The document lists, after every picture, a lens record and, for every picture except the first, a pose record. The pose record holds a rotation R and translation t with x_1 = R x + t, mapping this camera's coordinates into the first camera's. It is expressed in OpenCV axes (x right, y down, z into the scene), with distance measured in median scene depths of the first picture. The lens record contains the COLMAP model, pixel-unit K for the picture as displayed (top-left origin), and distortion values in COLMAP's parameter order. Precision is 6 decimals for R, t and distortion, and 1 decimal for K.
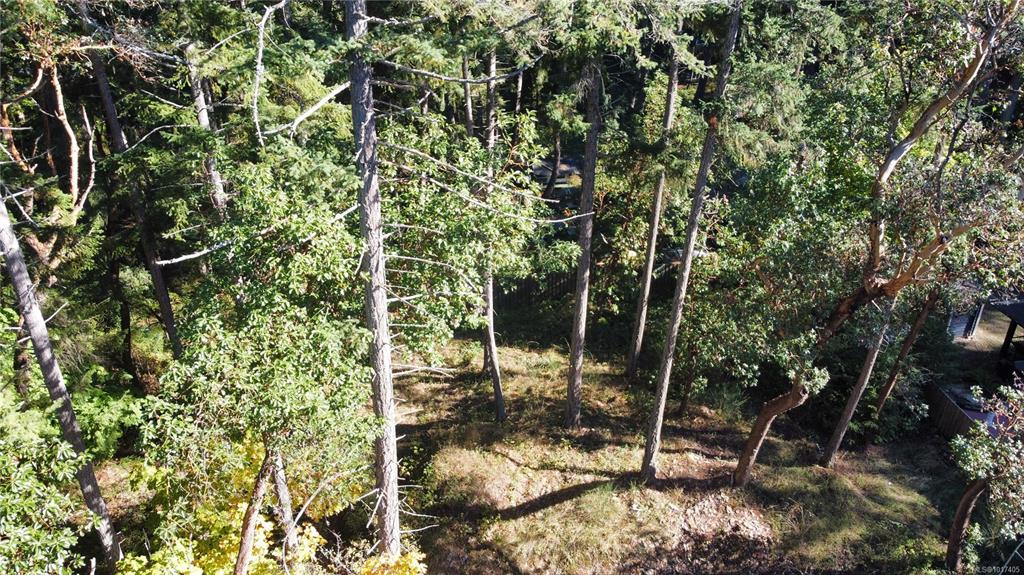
lens RADIAL K [[769.6, 0, 509.3], [0, 769.6, 281.5], [0, 0, 1]] dist [-0.011190, 0.003160]
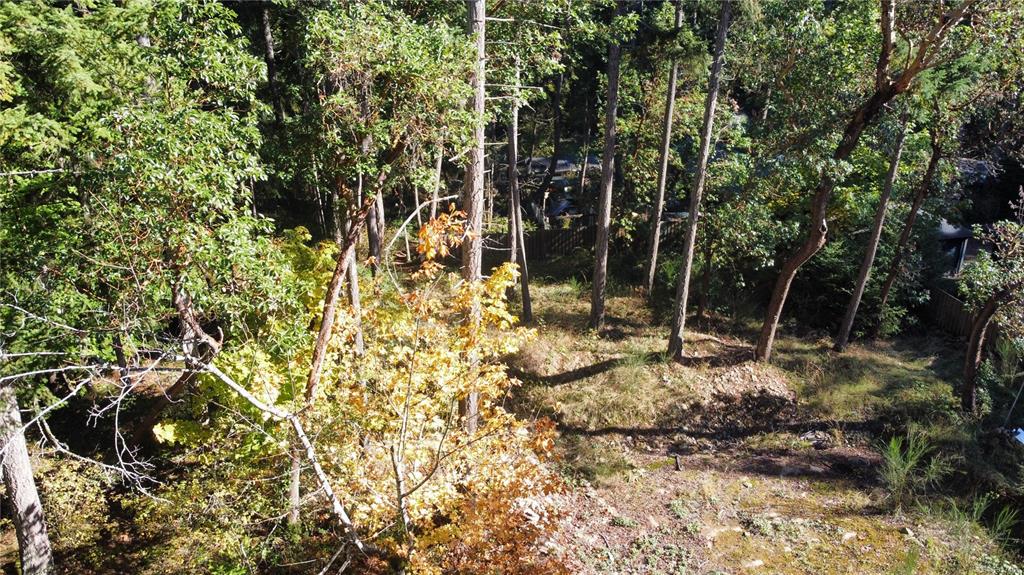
lens RADIAL K [[769.6, 0, 510.0], [0, 769.6, 283.7], [0, 0, 1]] dist [-0.011190, 0.003160]
pose [[0.999189, -0.015010, 0.037358, -0.088932], [0.019018, 0.993821, -0.109358, 0.285176], [-0.035486, 0.109980, 0.993300, -0.051919]]
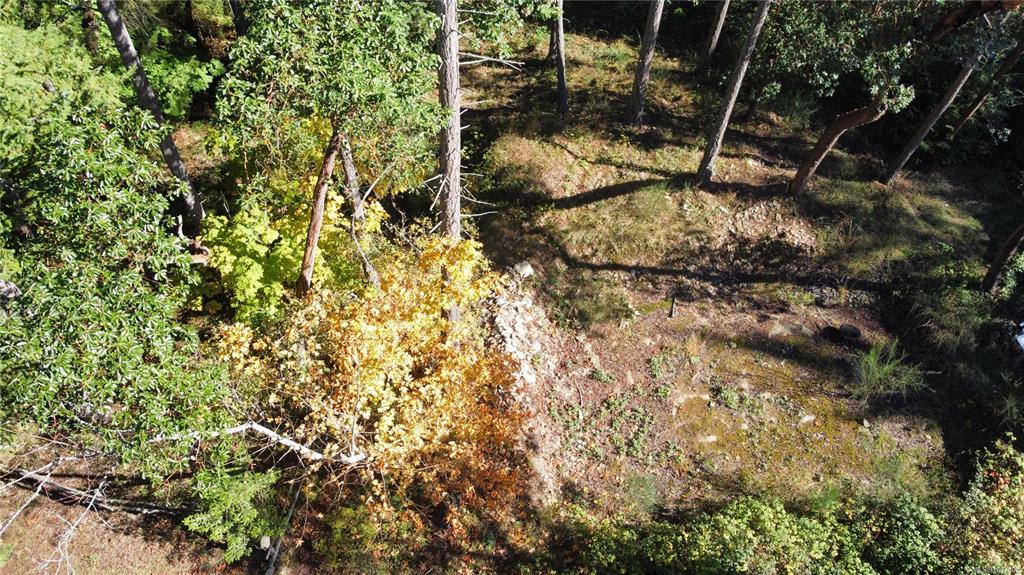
lens RADIAL K [[769.6, 0, 508.5], [0, 769.6, 278.6], [0, 0, 1]] dist [-0.011190, 0.003160]
pose [[0.994647, 0.086517, -0.056503, -0.005842], [-0.057538, 0.917898, 0.392623, -0.008335], [0.085832, -0.387270, 0.917962, 0.000878]]
